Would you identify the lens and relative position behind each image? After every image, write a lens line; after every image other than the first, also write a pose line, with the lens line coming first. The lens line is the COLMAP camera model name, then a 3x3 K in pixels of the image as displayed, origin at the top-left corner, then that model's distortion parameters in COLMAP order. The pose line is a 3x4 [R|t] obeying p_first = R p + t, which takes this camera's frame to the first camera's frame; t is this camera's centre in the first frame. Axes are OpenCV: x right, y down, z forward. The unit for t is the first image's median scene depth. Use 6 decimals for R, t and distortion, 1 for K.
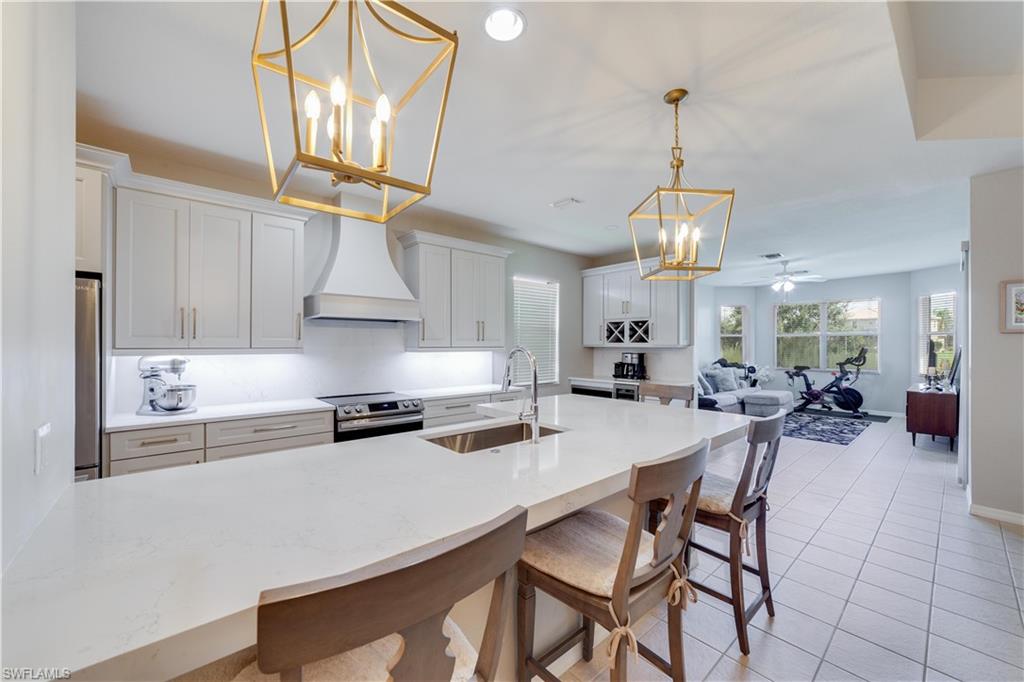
lens RADIAL K [[393.6, 0, 508.2], [0, 393.6, 341.8], [0, 0, 1]] dist [-0.022189, 0.007605]
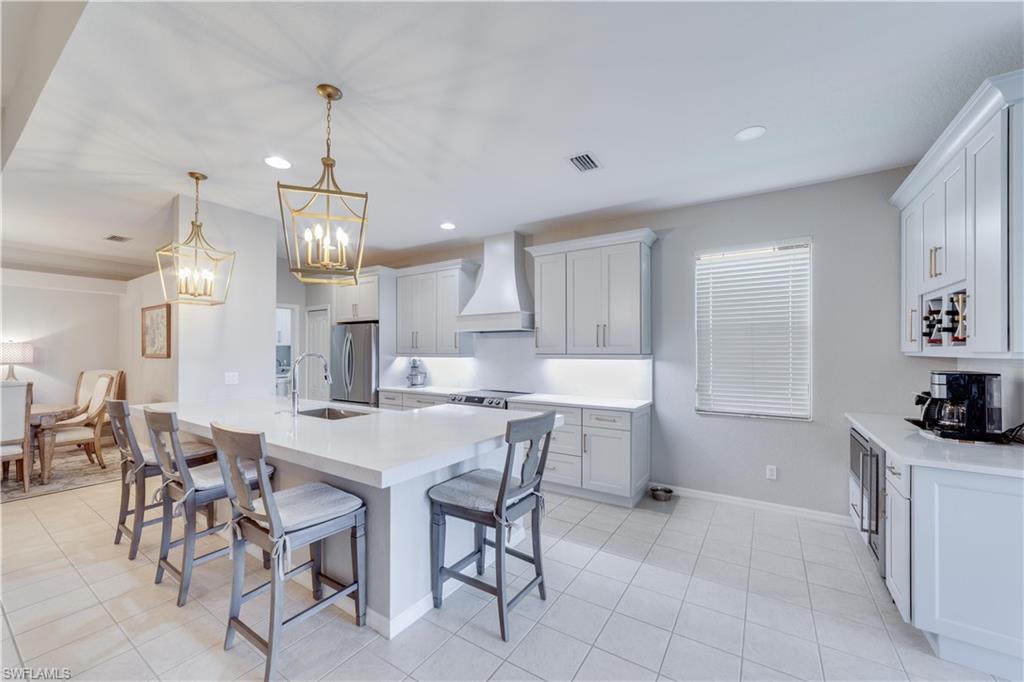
lens RADIAL K [[394.2, 0, 509.4], [0, 394.2, 347.6], [0, 0, 1]] dist [-0.005239, 0.000664]
pose [[0.272266, -0.008631, -0.962183, 0.550461], [0.007153, 0.999950, -0.006946, 0.002692], [0.962196, -0.004991, 0.272314, 0.432295]]
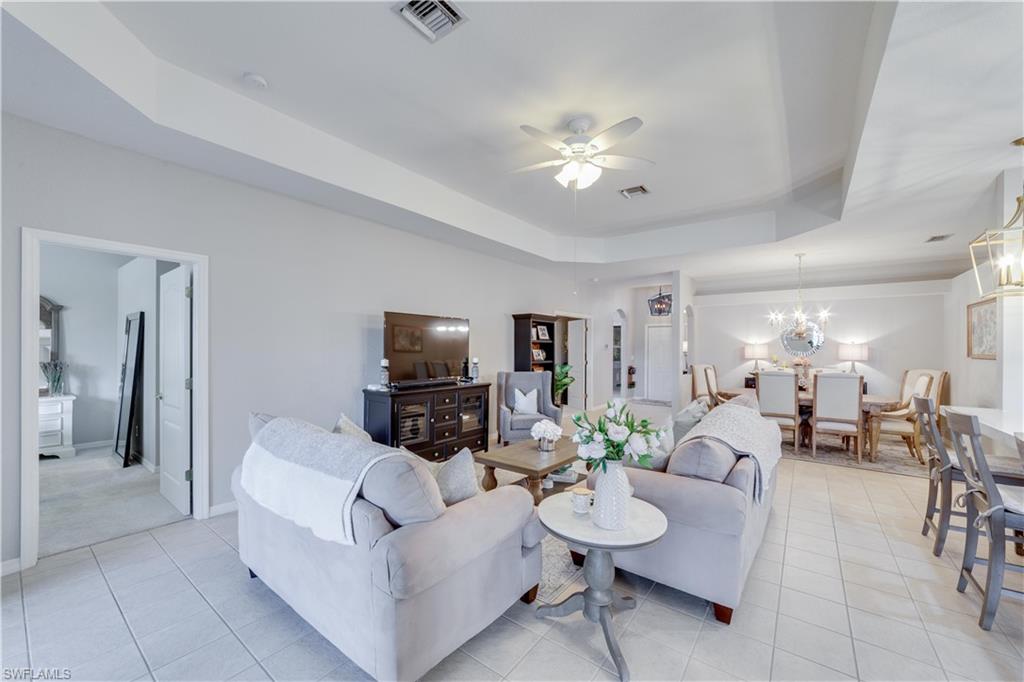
lens RADIAL K [[394.2, 0, 509.4], [0, 394.2, 347.6], [0, 0, 1]] dist [-0.005239, 0.000664]
pose [[-0.977905, -0.009564, -0.208829, 0.580529], [-0.008164, 0.999938, -0.007567, 0.004400], [0.208889, -0.005695, -0.977923, 0.478295]]
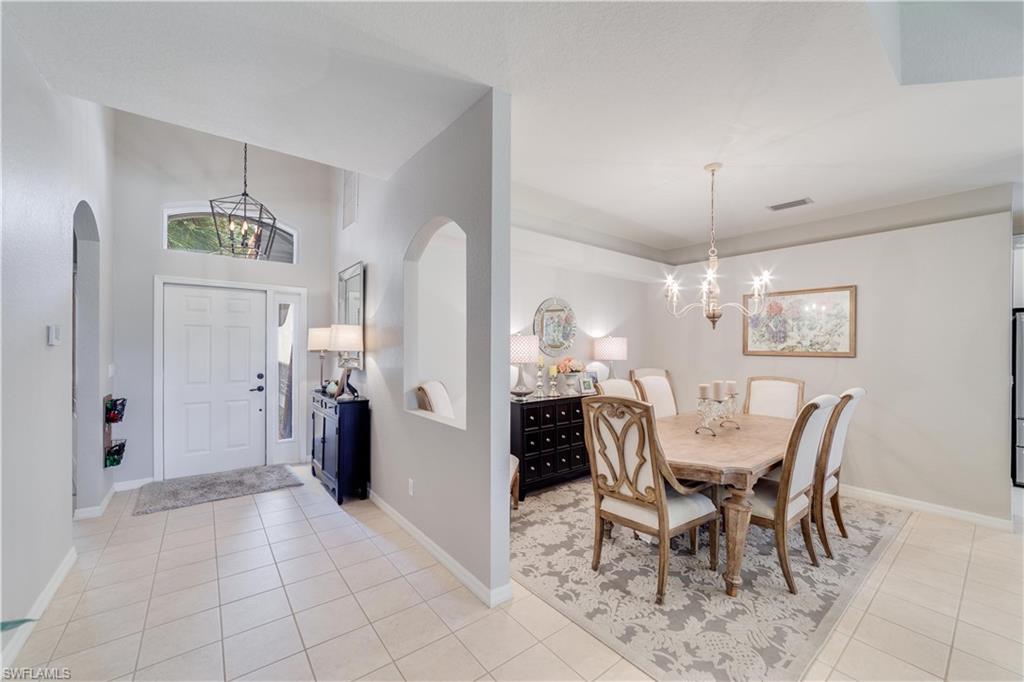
lens RADIAL K [[399.1, 0, 506.4], [0, 399.1, 348.5], [0, 0, 1]] dist [-0.032306, 0.012822]
pose [[-0.049473, 0.002918, -0.998771, 0.203972], [-0.000356, 0.999996, 0.002939, -0.002202], [0.998775, 0.000501, -0.049472, -0.564405]]
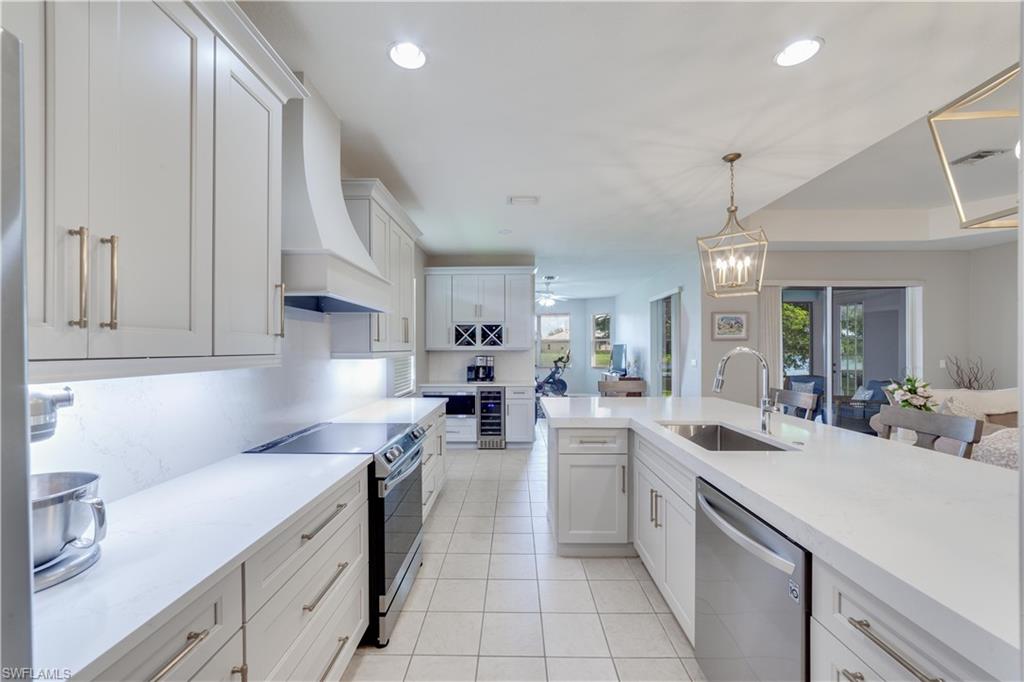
lens RADIAL K [[399.1, 0, 506.4], [0, 399.1, 348.5], [0, 0, 1]] dist [-0.032306, 0.012822]
pose [[0.671950, -0.003800, 0.740587, -0.396680], [-0.001105, 0.999981, 0.006134, 0.002497], [-0.740596, -0.004940, 0.671933, 0.247052]]
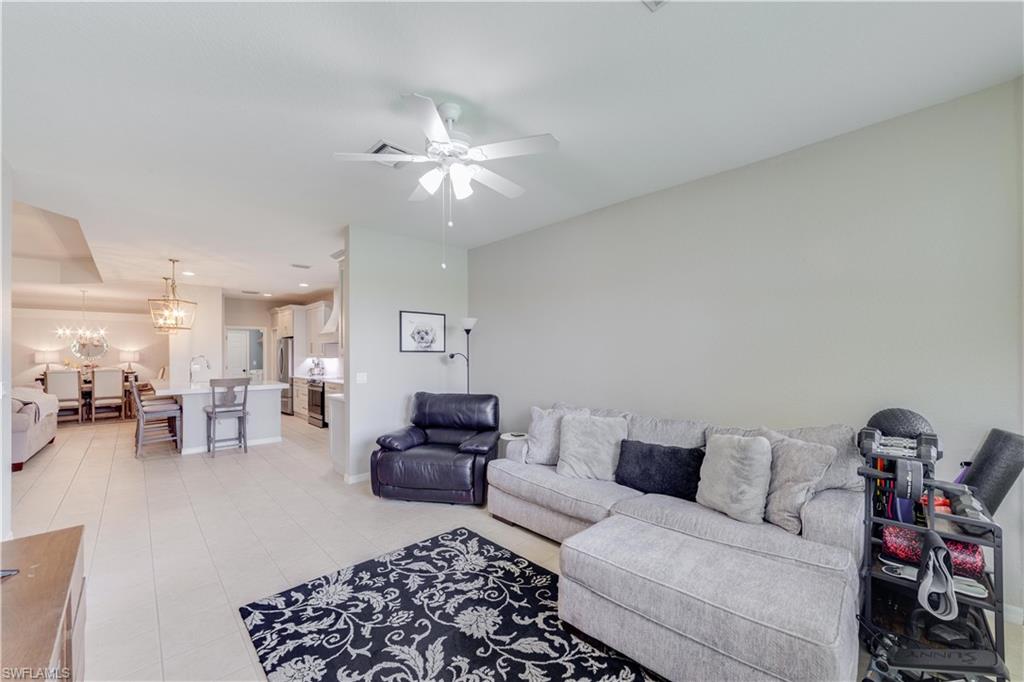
lens RADIAL K [[400.9, 0, 508.6], [0, 400.9, 352.0], [0, 0, 1]] dist [-0.025917, 0.010477]
pose [[0.047569, -0.003577, -0.998862, 1.194204], [0.012476, 0.999918, -0.002987, 0.007837], [0.998790, -0.012319, 0.047610, 1.165469]]
